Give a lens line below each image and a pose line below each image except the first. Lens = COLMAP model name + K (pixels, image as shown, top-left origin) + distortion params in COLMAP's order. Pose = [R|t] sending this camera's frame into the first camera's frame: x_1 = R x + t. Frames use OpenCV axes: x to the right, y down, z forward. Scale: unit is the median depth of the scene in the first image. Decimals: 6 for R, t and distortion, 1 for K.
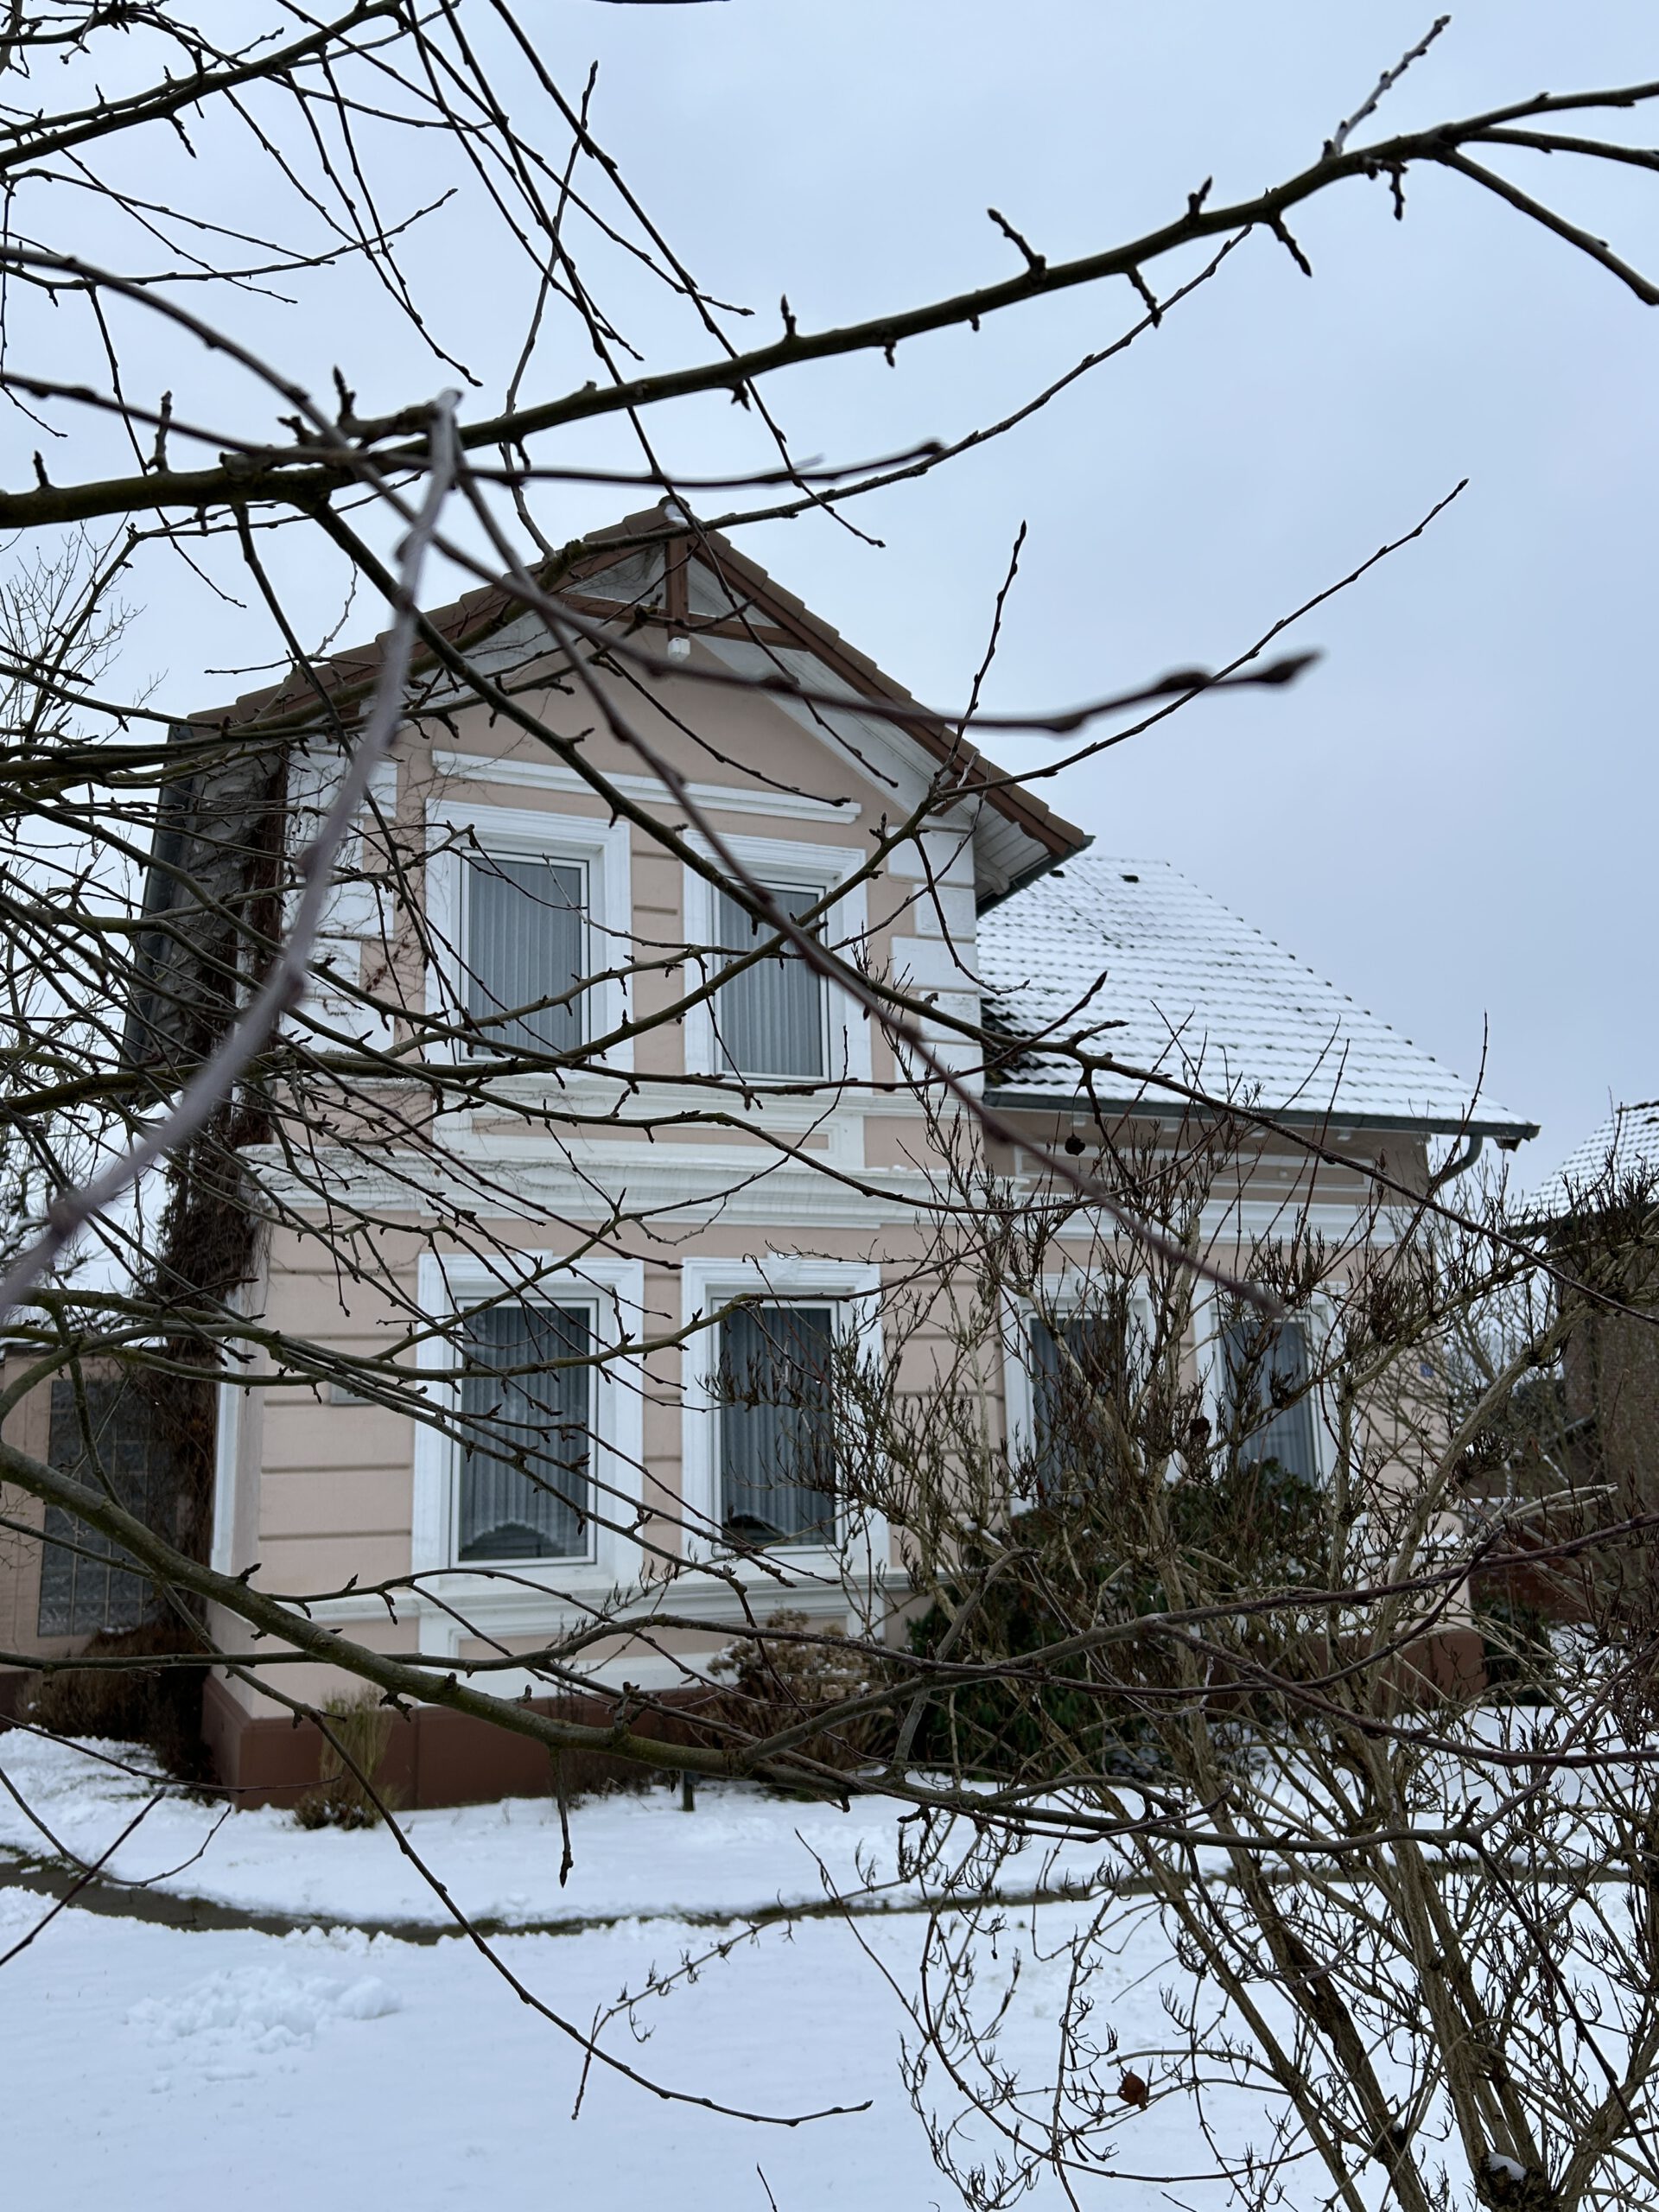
lens RADIAL K [[1949.6, 0, 829.5], [0, 1949.6, 1106.0], [0, 0, 1]] dist [0.000828, 0.000148]
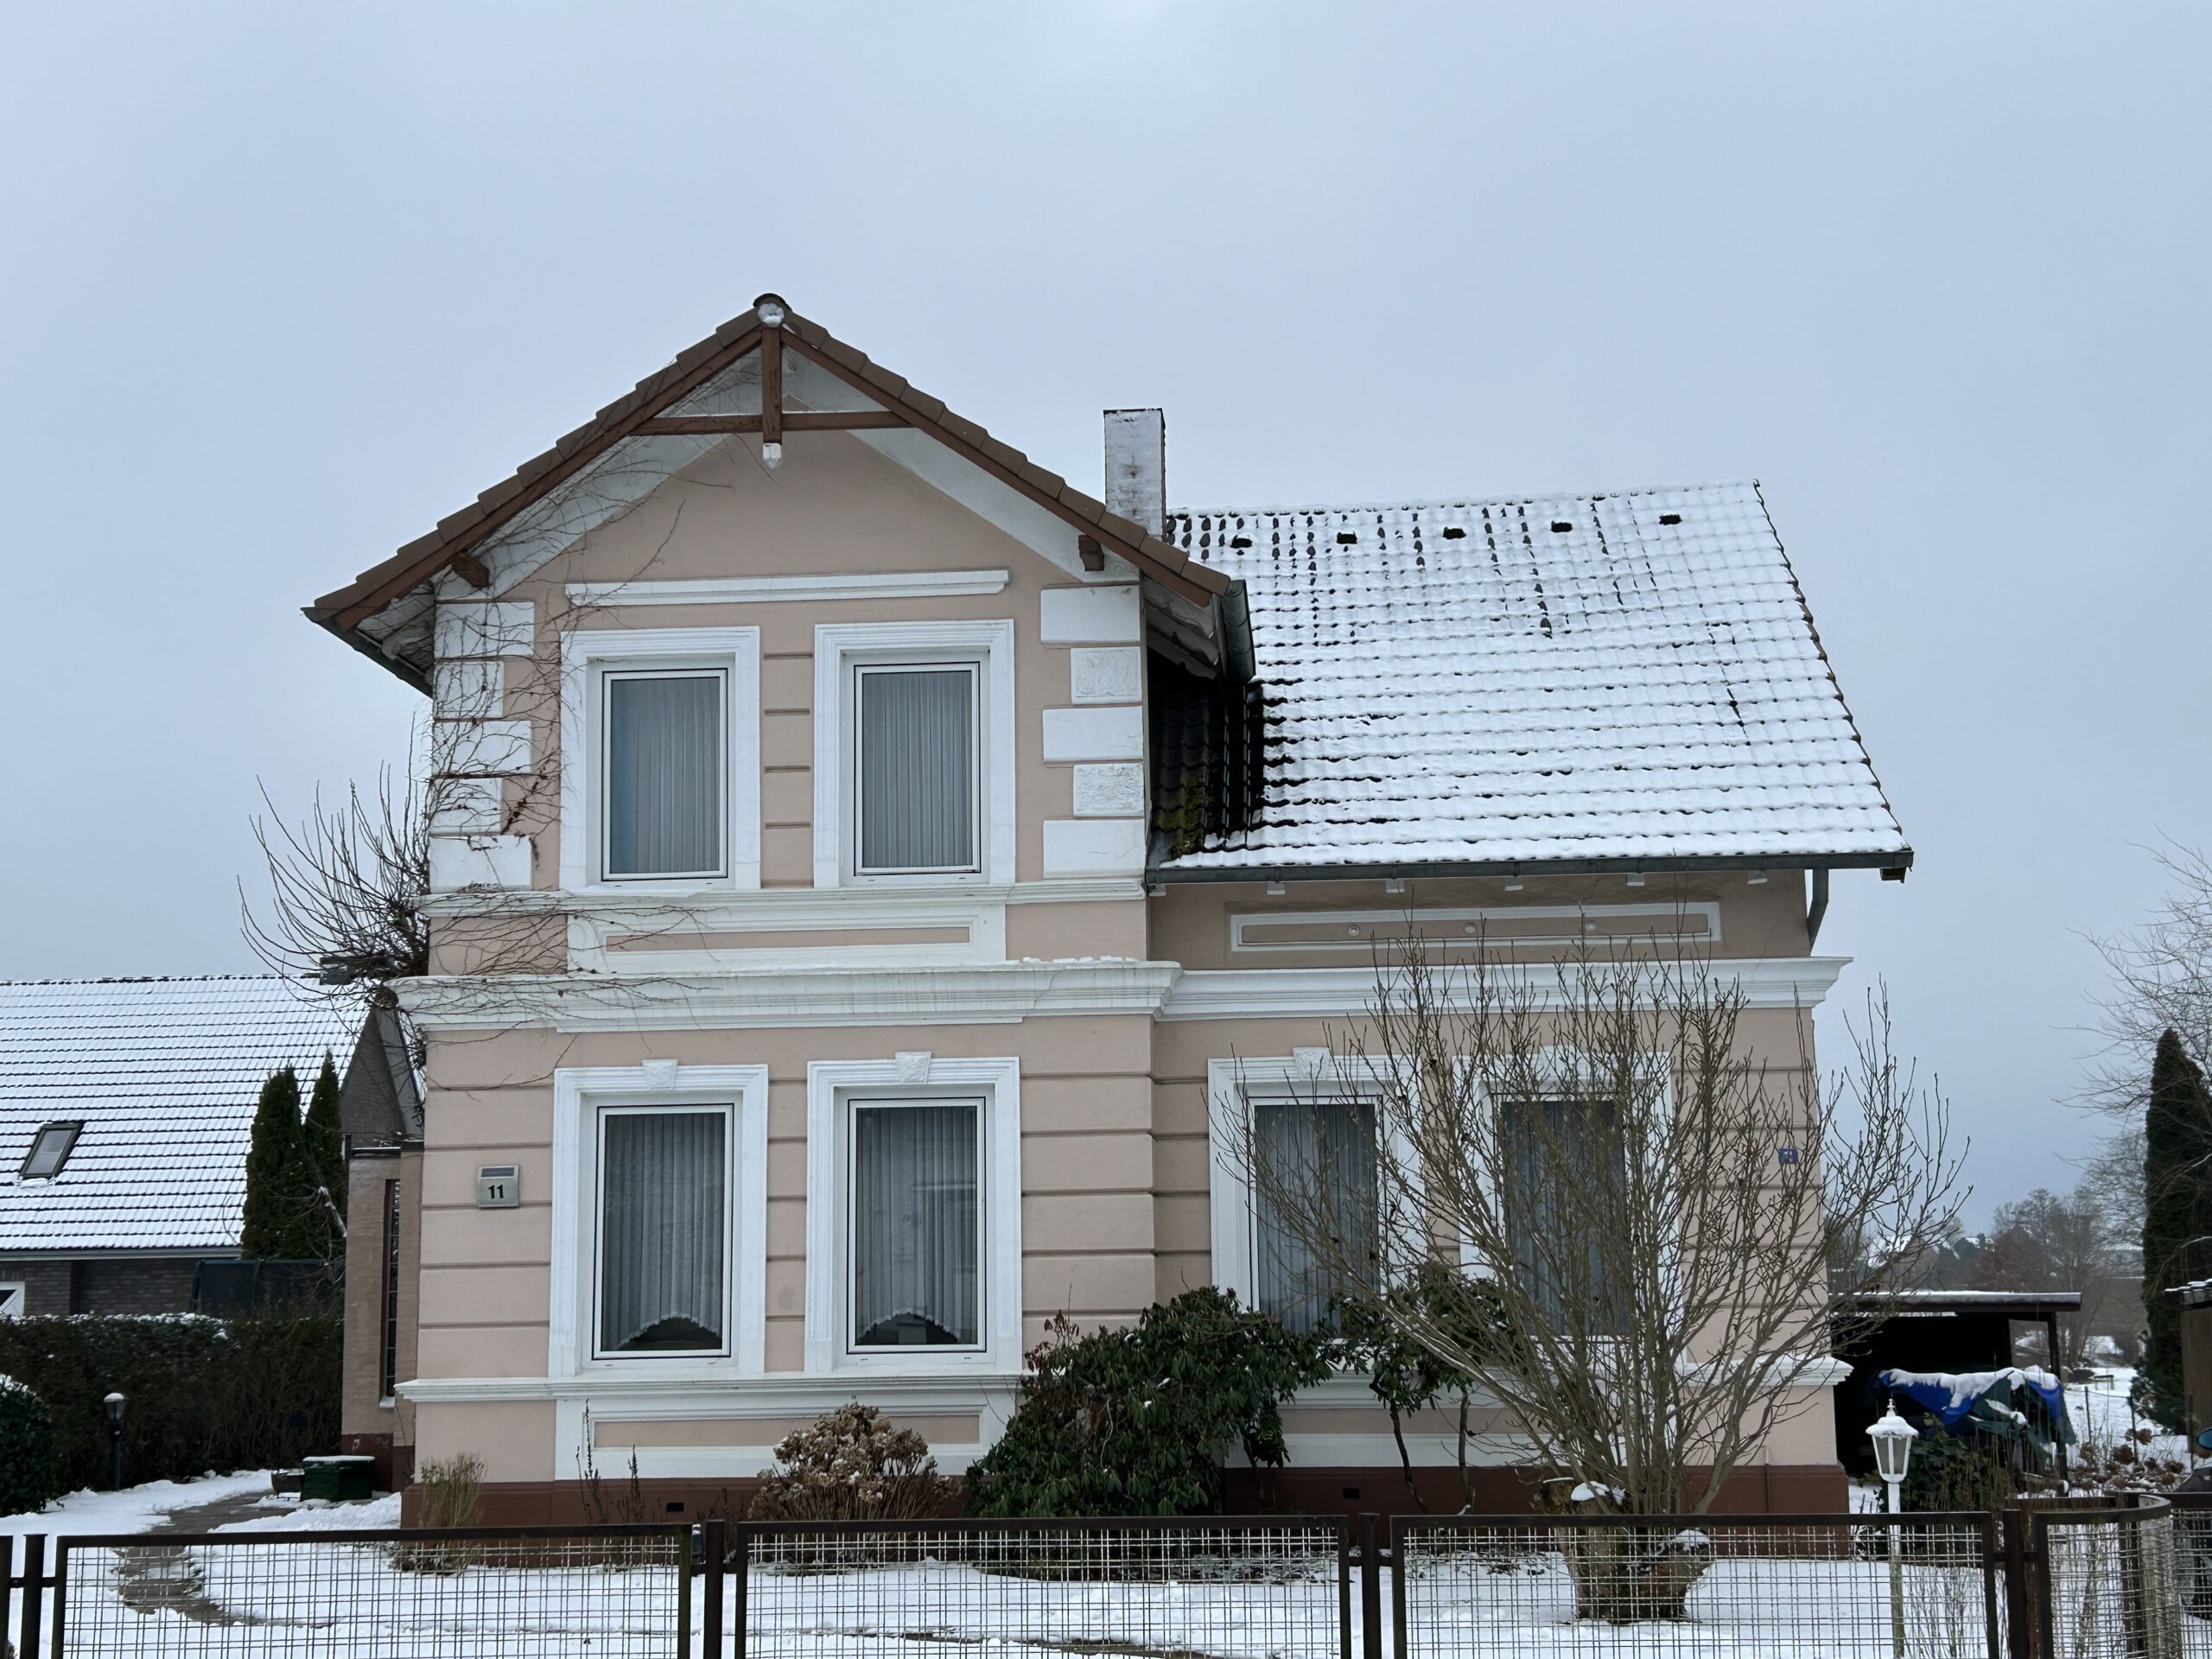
lens RADIAL K [[2933.4, 0, 1106.0], [0, 2933.4, 829.5], [0, 0, 1]] dist [0.065017, -0.098455]
pose [[0.890088, -0.050943, -0.452933, 0.766025], [0.080126, 0.995747, 0.045466, -0.100261], [0.448690, -0.076760, 0.890385, -0.286058]]
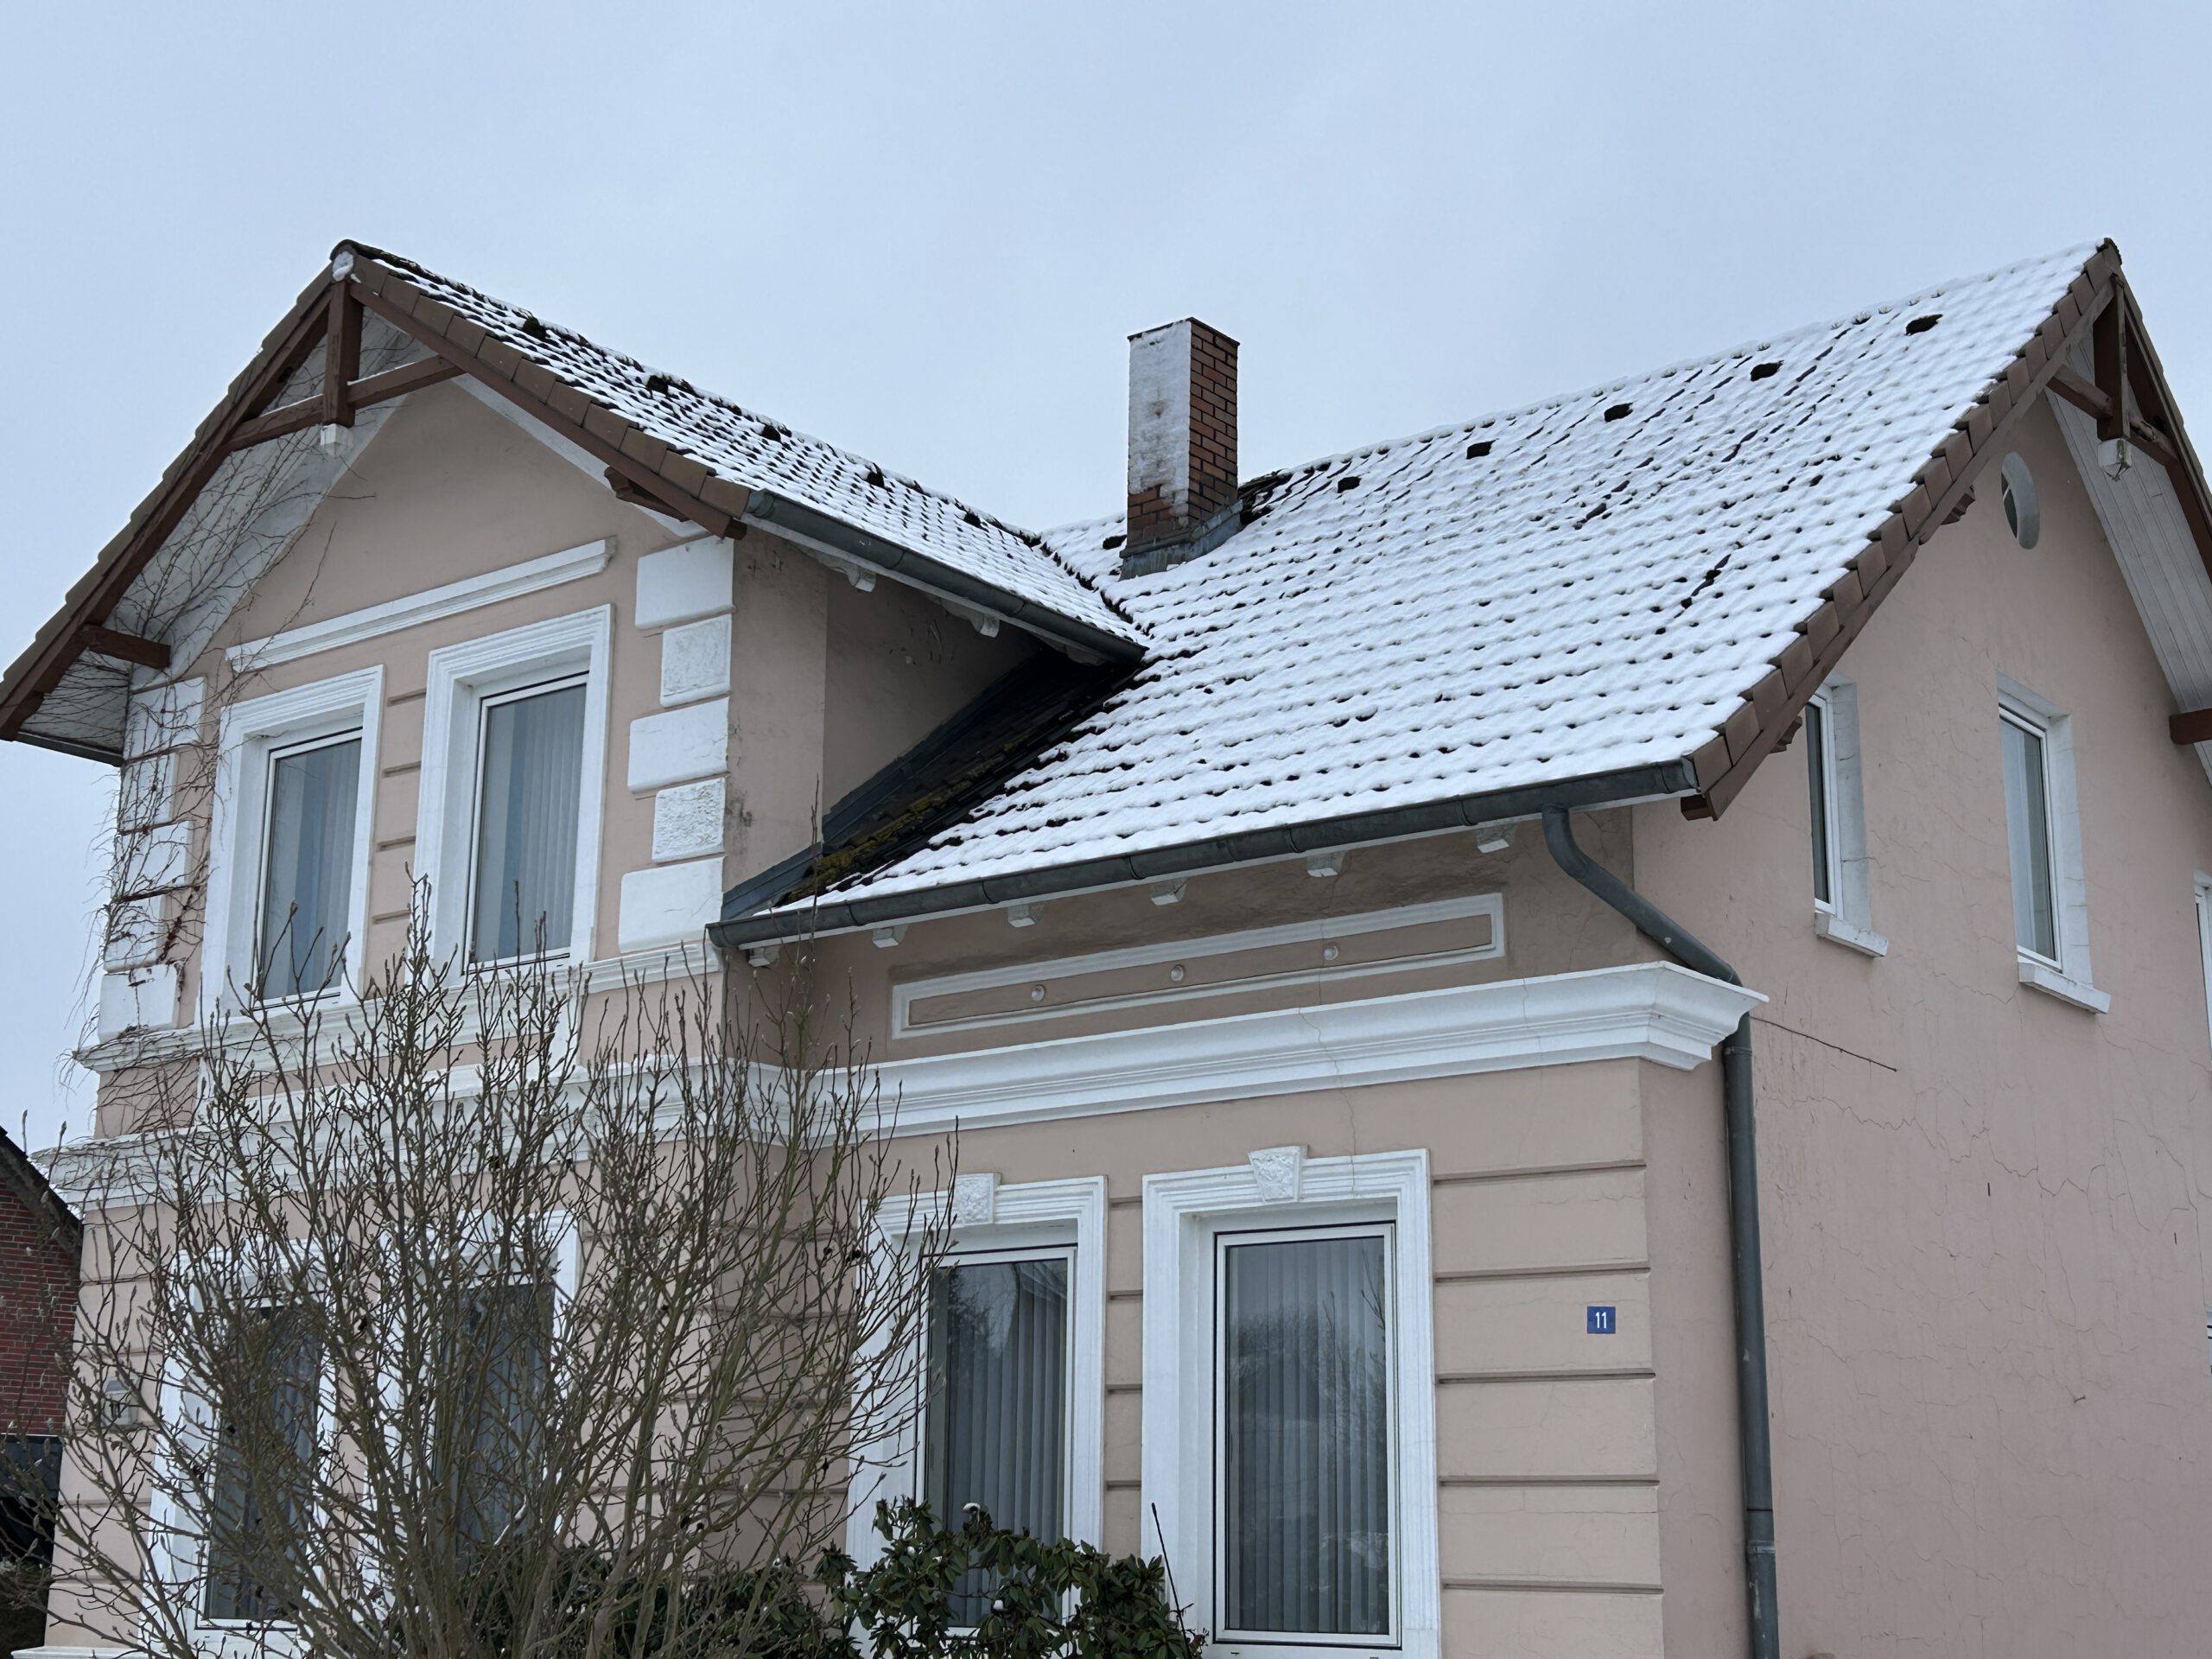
lens RADIAL K [[3031.9, 0, 1106.0], [0, 3031.9, 829.5], [0, 0, 1]] dist [0.034795, 0.032772]
pose [[0.485817, -0.175621, -0.856236, 1.103186], [0.158723, 0.981045, -0.111163, 0.102214], [0.859528, -0.081899, 0.504483, 0.660065]]
